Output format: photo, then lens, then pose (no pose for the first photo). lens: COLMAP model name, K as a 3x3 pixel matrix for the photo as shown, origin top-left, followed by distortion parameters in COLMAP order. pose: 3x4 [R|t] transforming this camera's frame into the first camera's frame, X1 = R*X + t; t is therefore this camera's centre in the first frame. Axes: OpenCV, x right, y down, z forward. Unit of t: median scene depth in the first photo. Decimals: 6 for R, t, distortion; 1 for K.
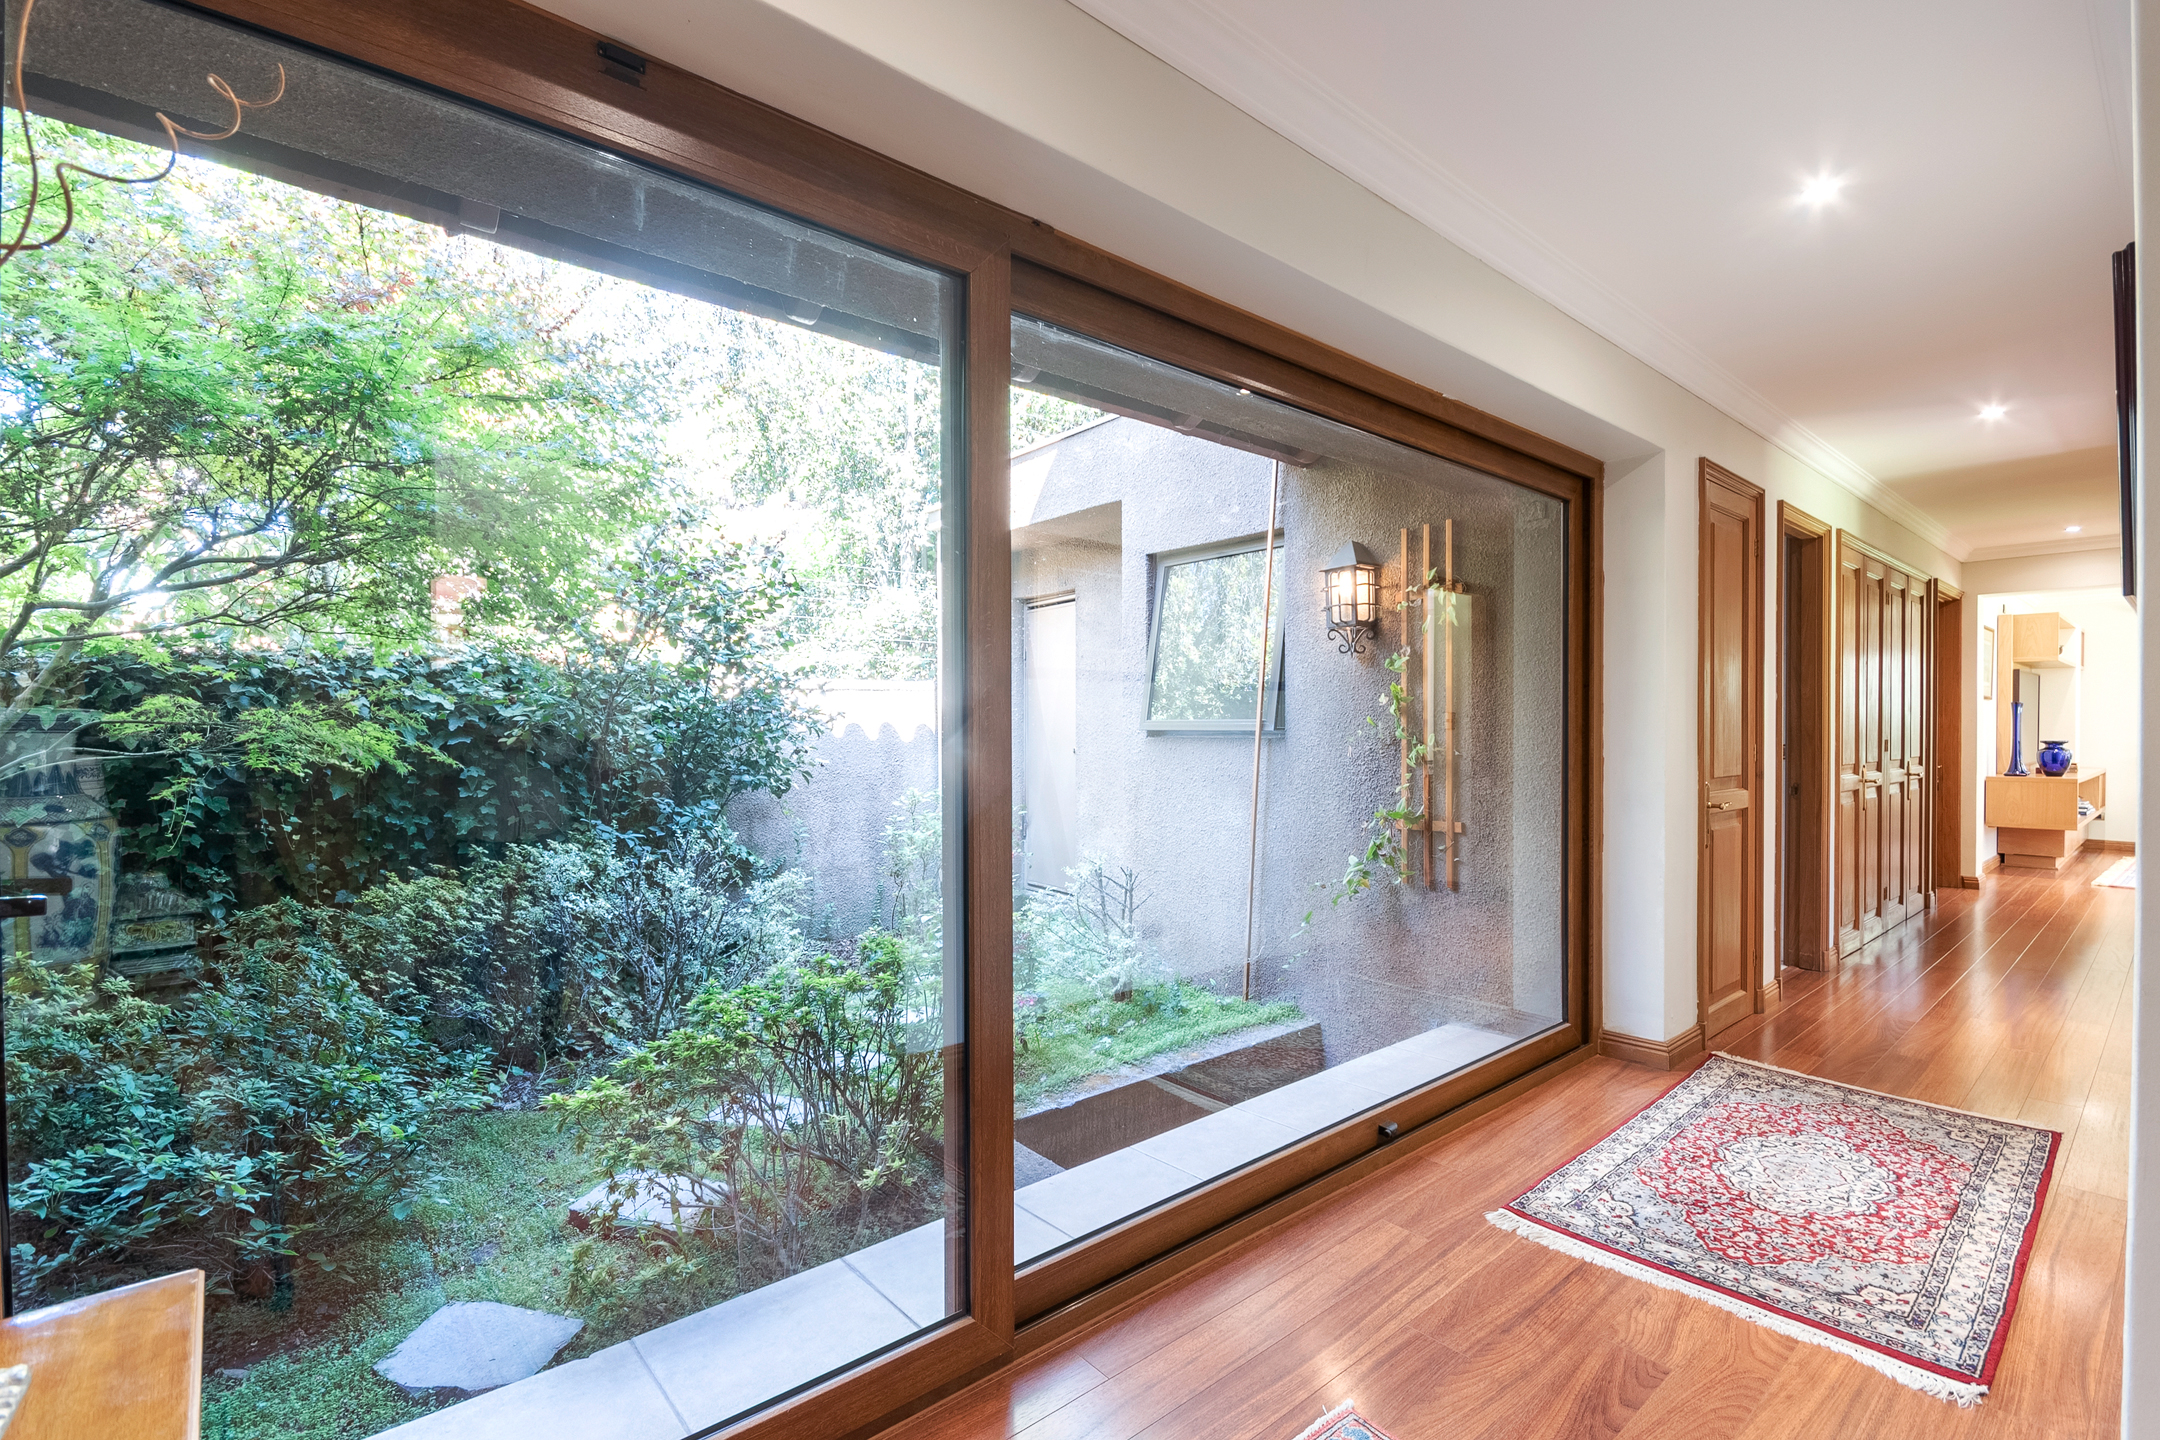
lens RADIAL K [[992.1, 0, 1086.9], [0, 992.1, 722.5], [0, 0, 1]] dist [-0.028306, -0.000362]
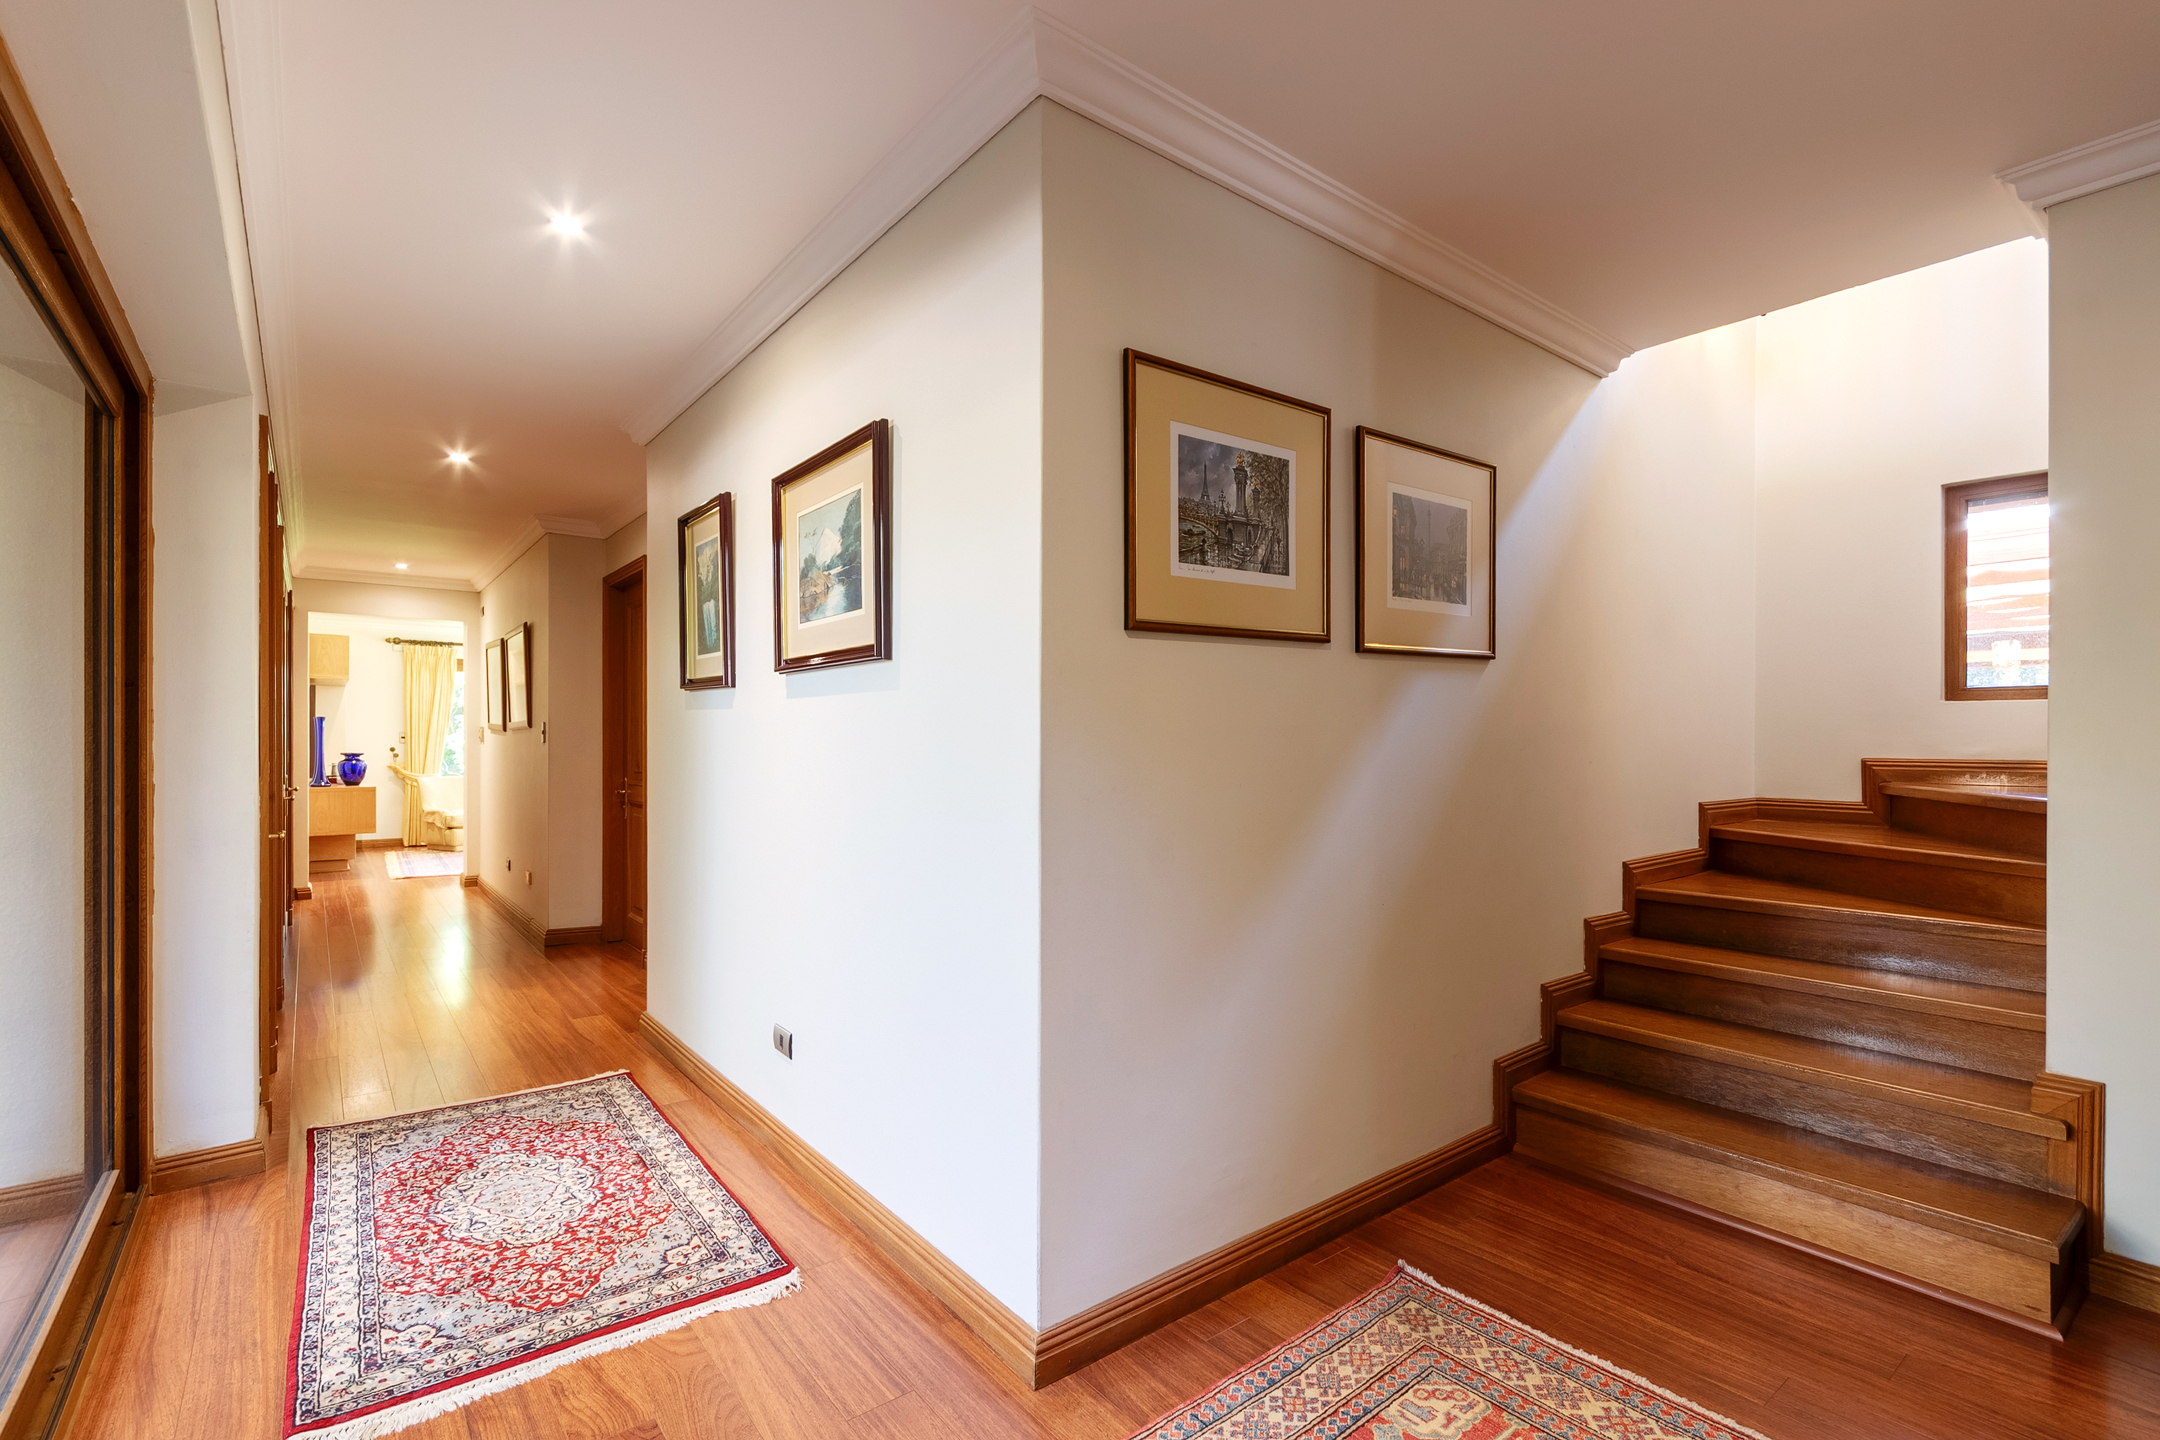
lens RADIAL K [[980.9, 0, 1074.0], [0, 980.9, 730.2], [0, 0, 1]] dist [0.011796, 0.000286]
pose [[0.075994, 0.007284, 0.997082, -0.251755], [-0.003677, 0.999969, -0.007025, -0.007479], [-0.997101, -0.003132, 0.076019, 0.395015]]
